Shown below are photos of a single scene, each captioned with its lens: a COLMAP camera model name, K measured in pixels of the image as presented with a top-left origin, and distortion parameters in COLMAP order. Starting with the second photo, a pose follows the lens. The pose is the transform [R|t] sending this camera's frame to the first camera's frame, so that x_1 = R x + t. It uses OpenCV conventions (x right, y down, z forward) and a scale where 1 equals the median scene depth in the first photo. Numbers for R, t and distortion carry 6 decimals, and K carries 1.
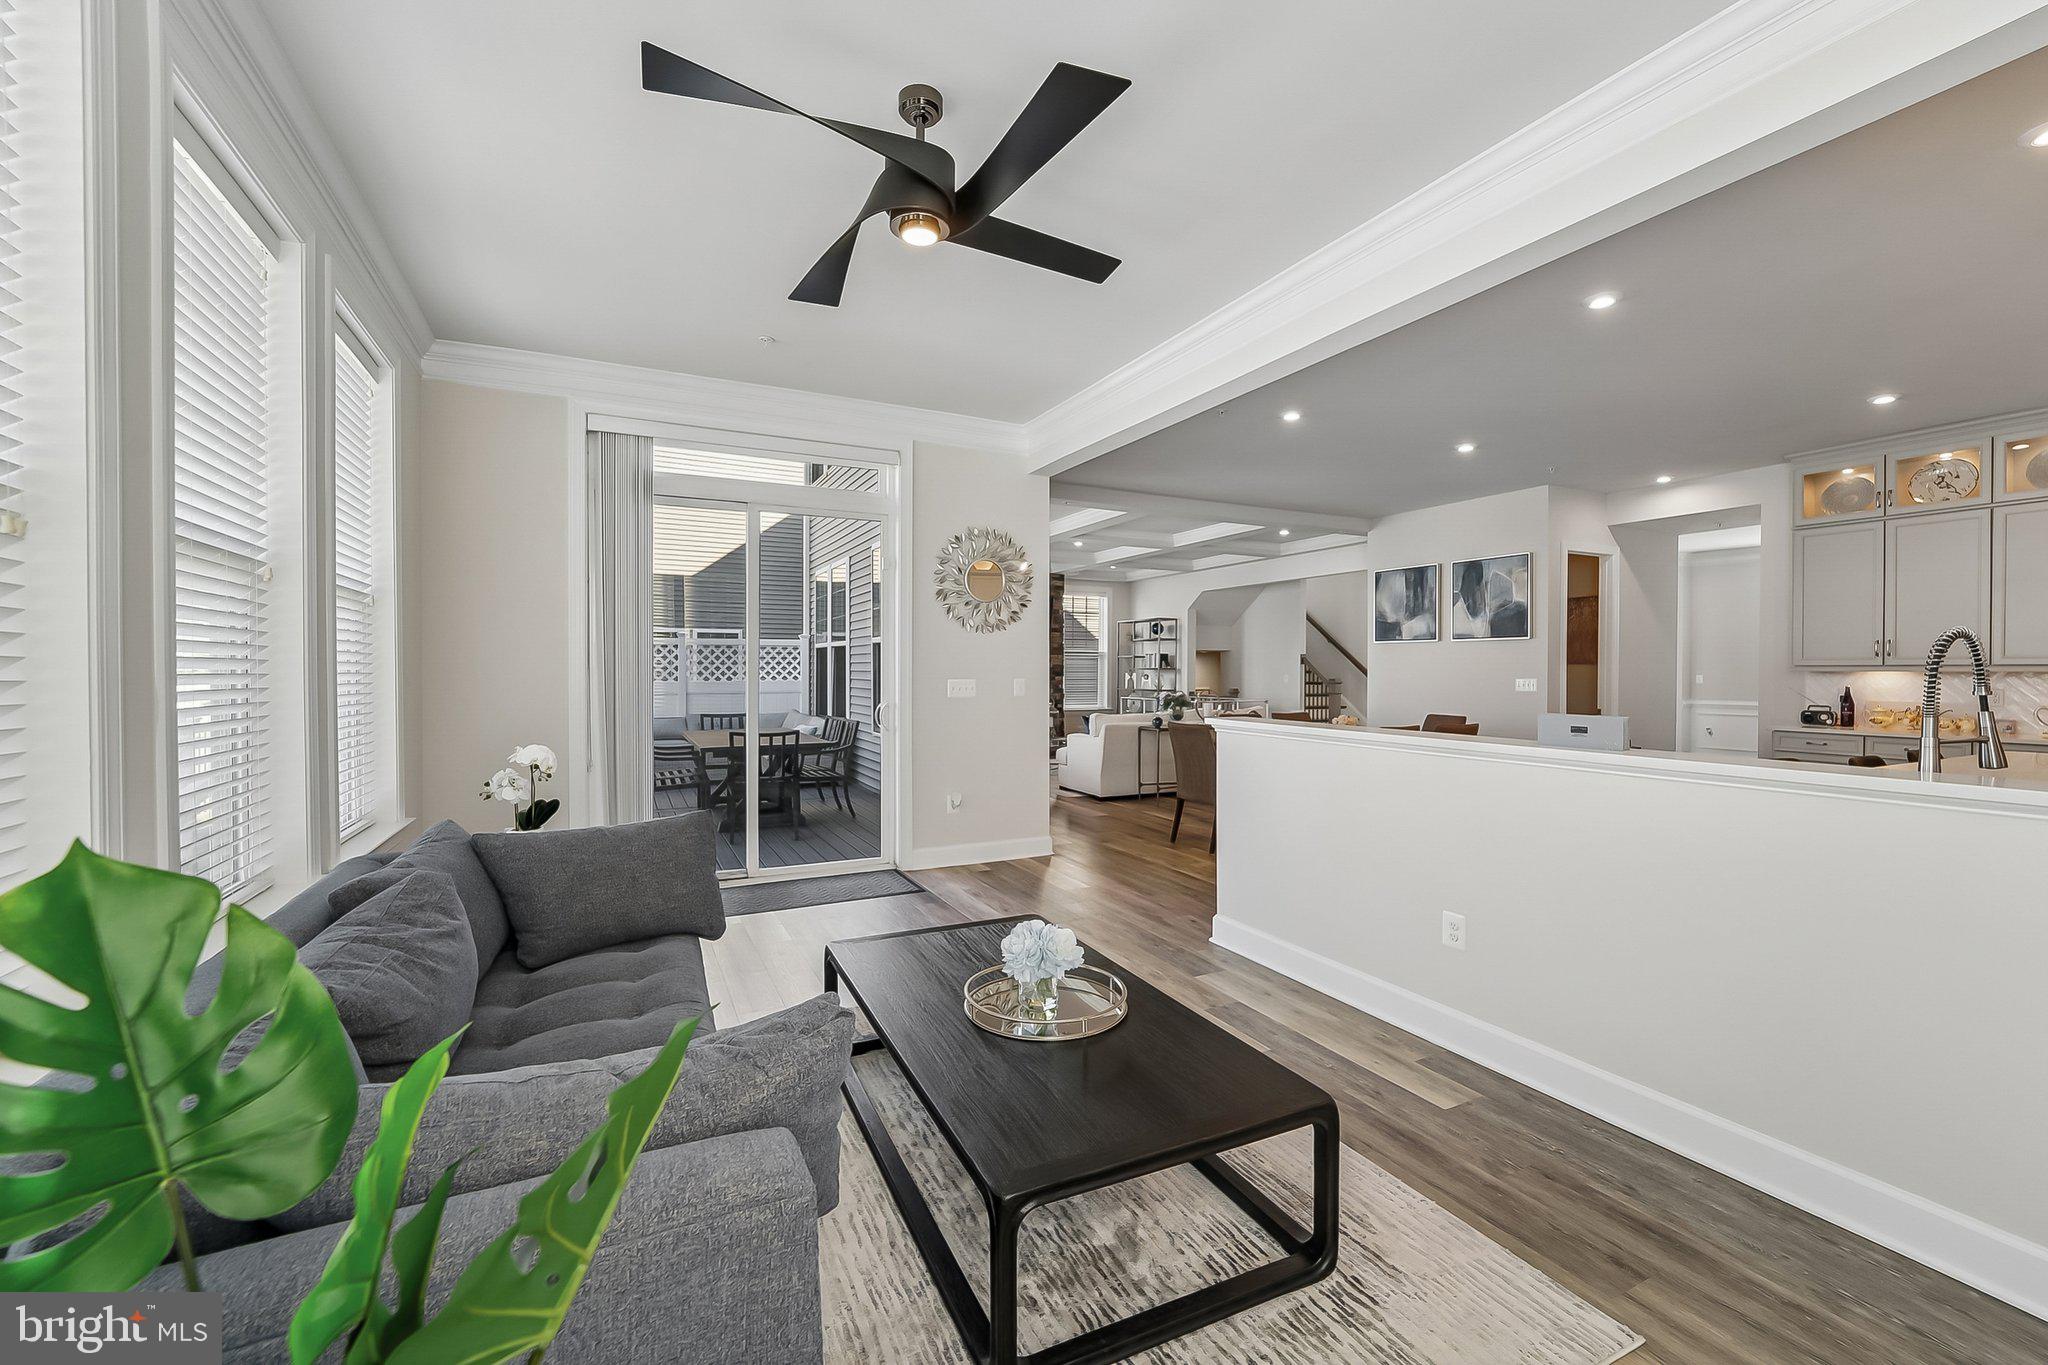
lens RADIAL K [[829.5, 0, 1031.3], [0, 829.5, 679.5], [0, 0, 1]] dist [-0.009838, -0.000234]
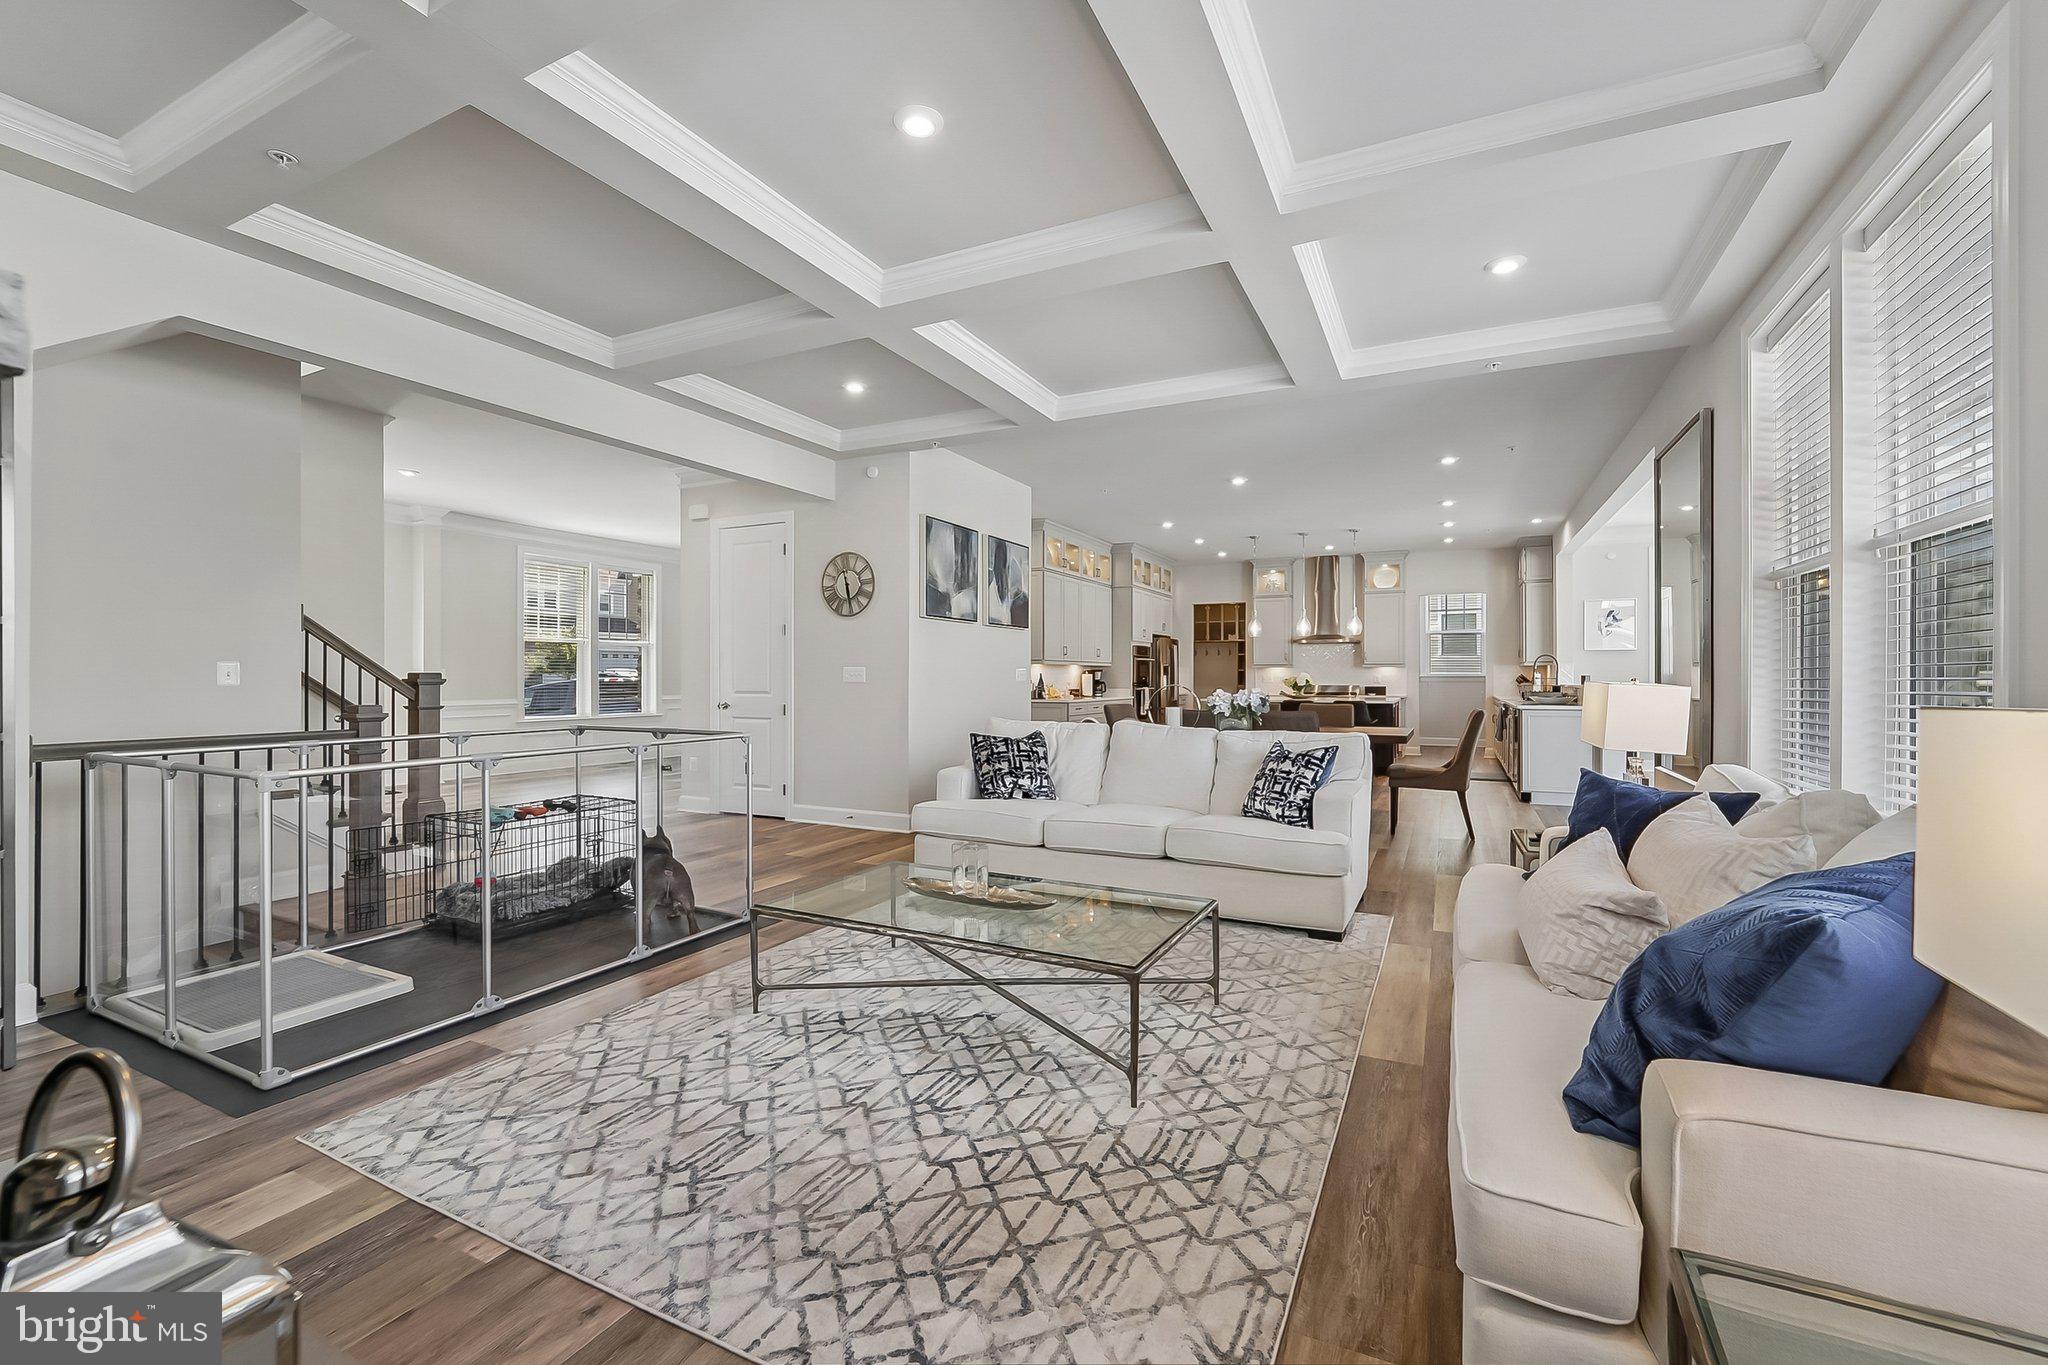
lens RADIAL K [[827.9, 0, 1024.0], [0, 827.9, 682.5], [0, 0, 1]] dist [0.027314, 0.000007]
pose [[-0.605389, -0.009168, 0.795877, -0.197766], [0.006506, 0.999843, 0.016466, -0.000924], [-0.795903, 0.015146, -0.605235, 1.451609]]
